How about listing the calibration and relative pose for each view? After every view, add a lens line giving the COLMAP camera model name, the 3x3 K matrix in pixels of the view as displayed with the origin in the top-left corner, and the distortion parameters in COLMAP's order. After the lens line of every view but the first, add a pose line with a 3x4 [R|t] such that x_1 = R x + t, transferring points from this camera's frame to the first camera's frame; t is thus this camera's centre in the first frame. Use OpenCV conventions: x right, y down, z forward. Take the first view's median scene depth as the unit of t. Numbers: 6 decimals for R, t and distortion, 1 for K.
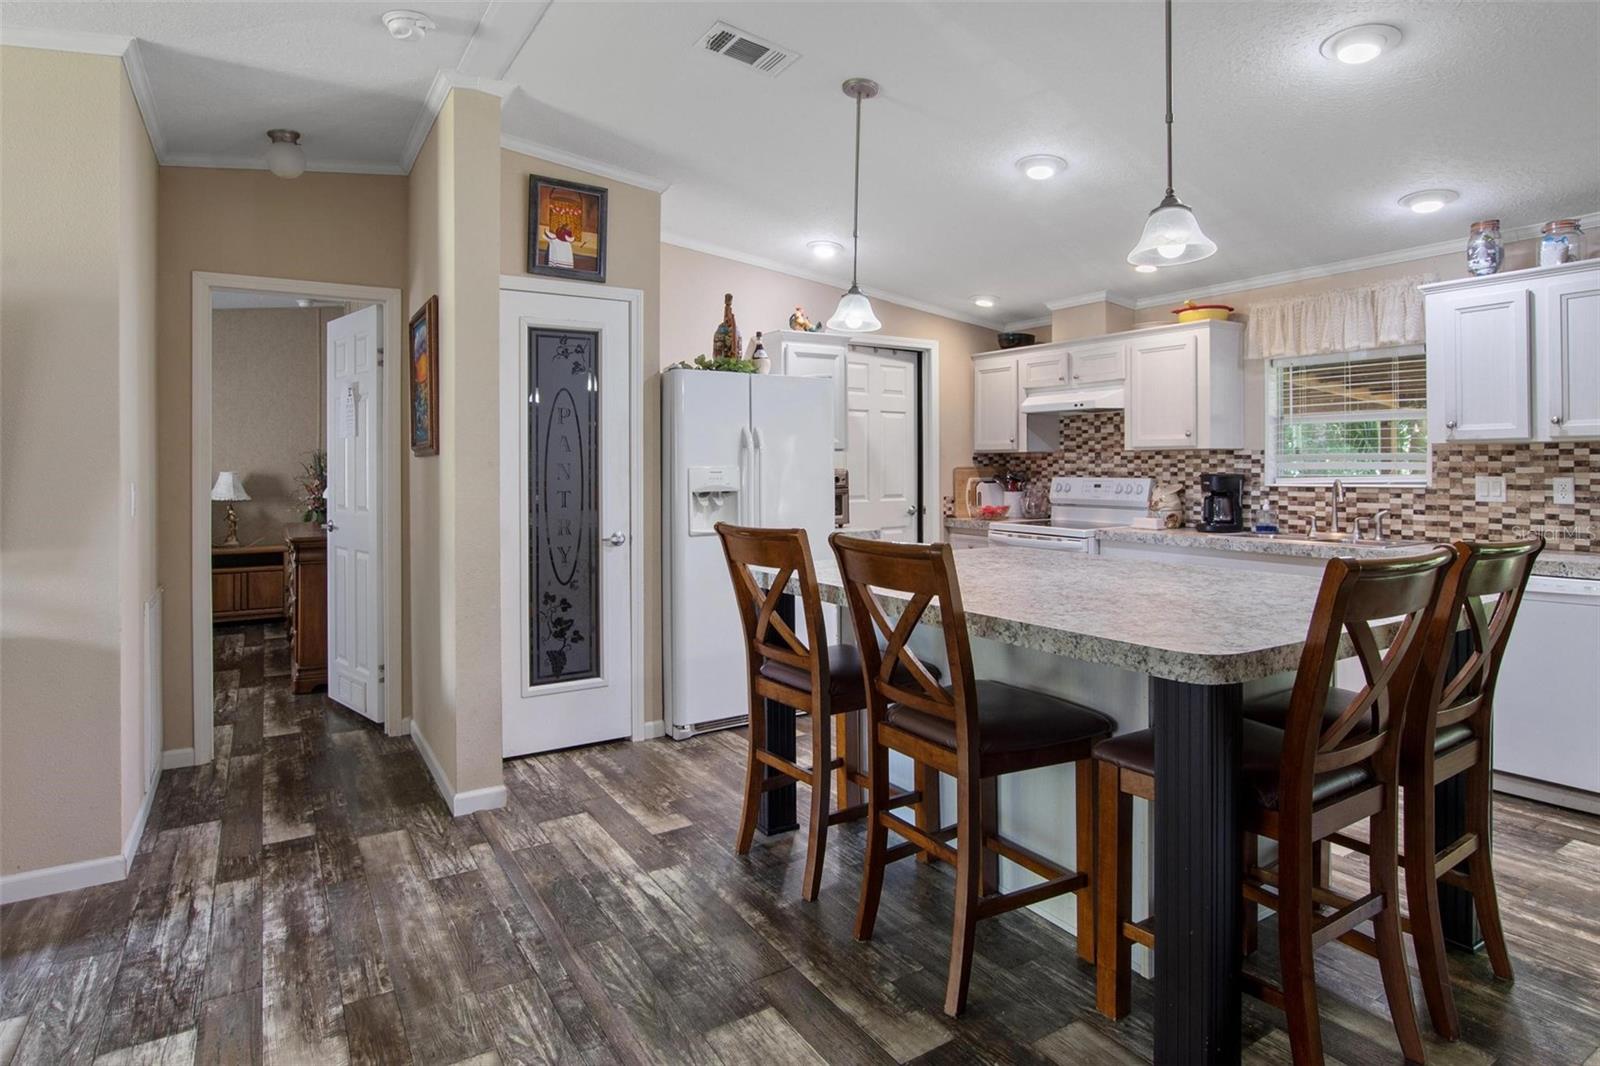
lens RADIAL K [[867.5, 0, 791.2], [0, 867.5, 461.3], [0, 0, 1]] dist [-0.020441, 0.001290]
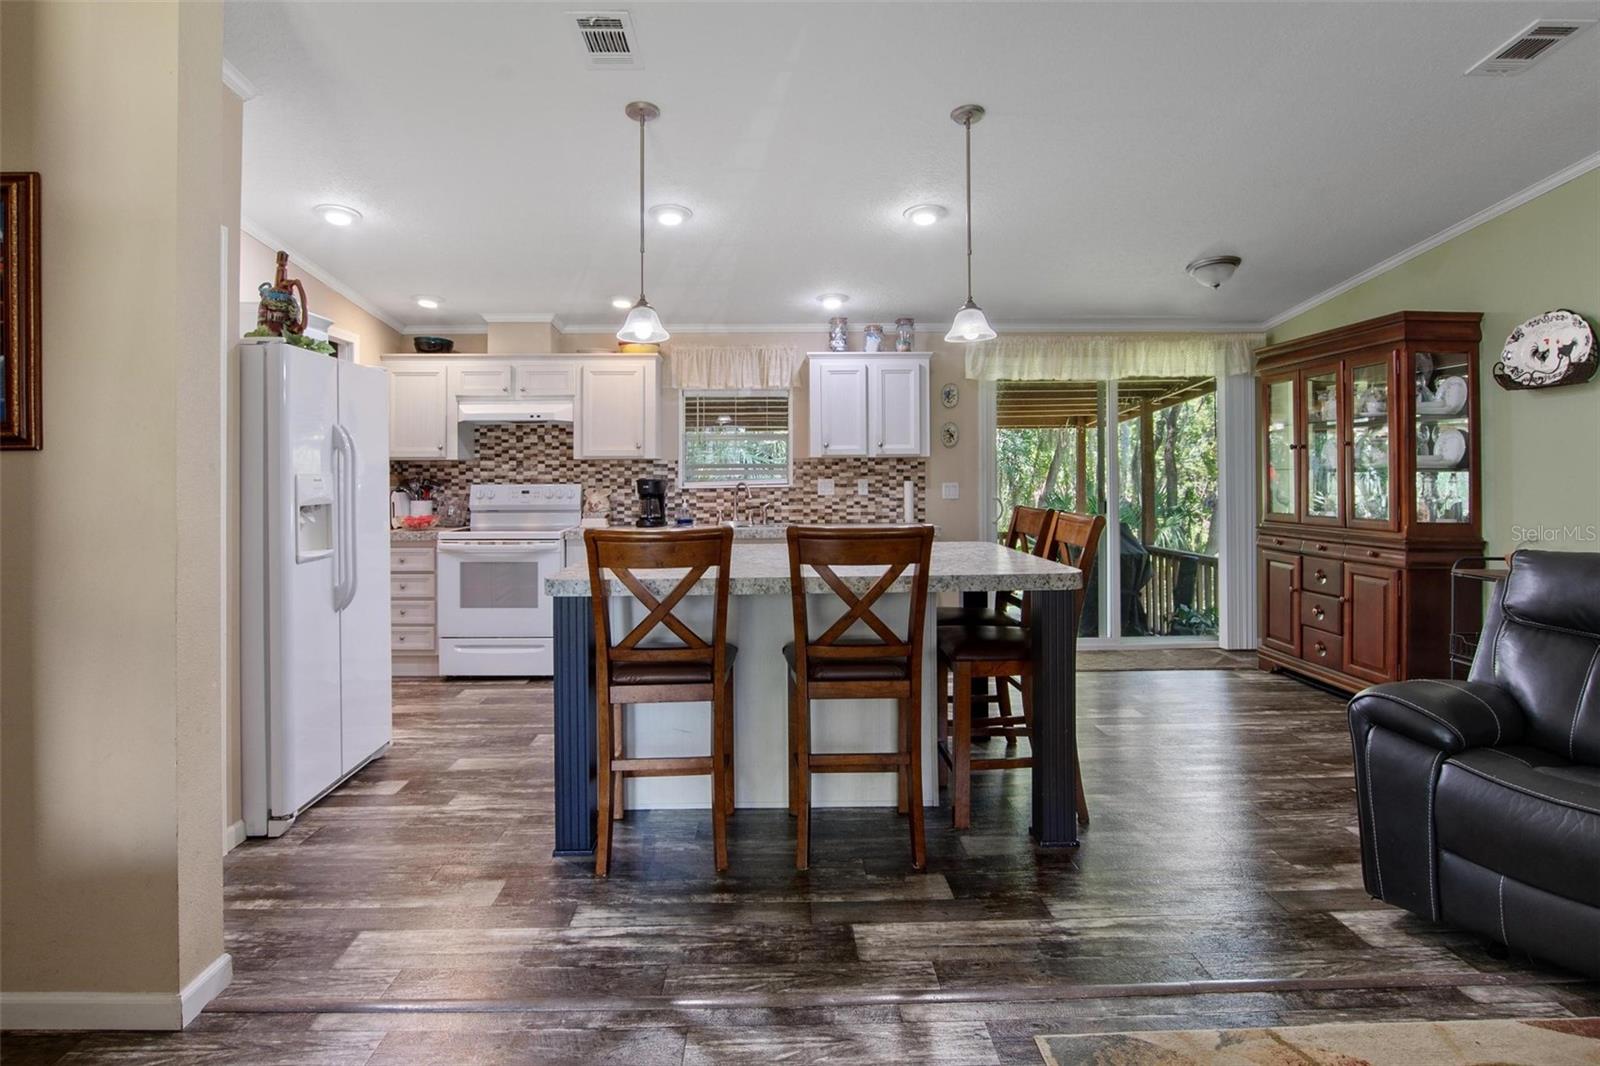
lens RADIAL K [[867.5, 0, 791.2], [0, 867.5, 461.3], [0, 0, 1]] dist [-0.020441, 0.001290]
pose [[0.505844, 0.010981, 0.862555, -0.551466], [-0.000216, 0.999921, -0.012603, 0.005143], [-0.862625, 0.006189, 0.505806, 0.234579]]
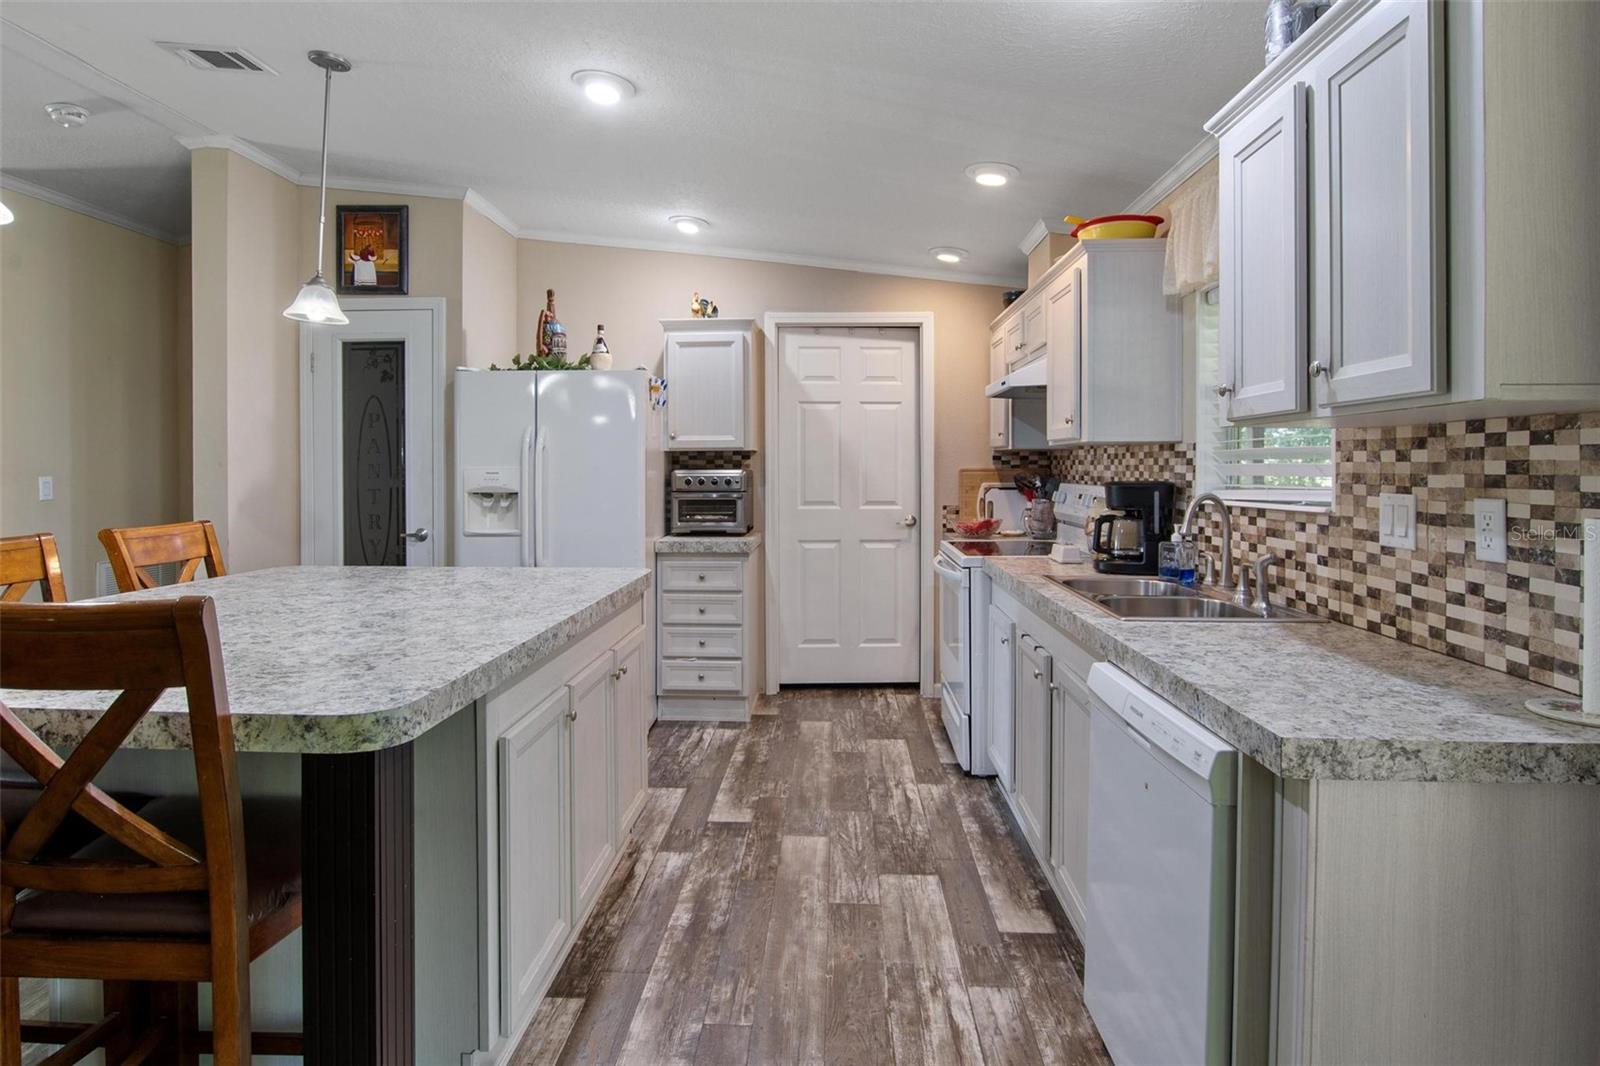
lens RADIAL K [[867.8, 0, 777.2], [0, 867.8, 473.0], [0, 0, 1]] dist [-0.004520, 0.000712]
pose [[0.814511, 0.007006, -0.580105, 0.764427], [0.001035, 0.999908, 0.013530, -0.000546], [0.580147, -0.011621, 0.814429, 0.387450]]
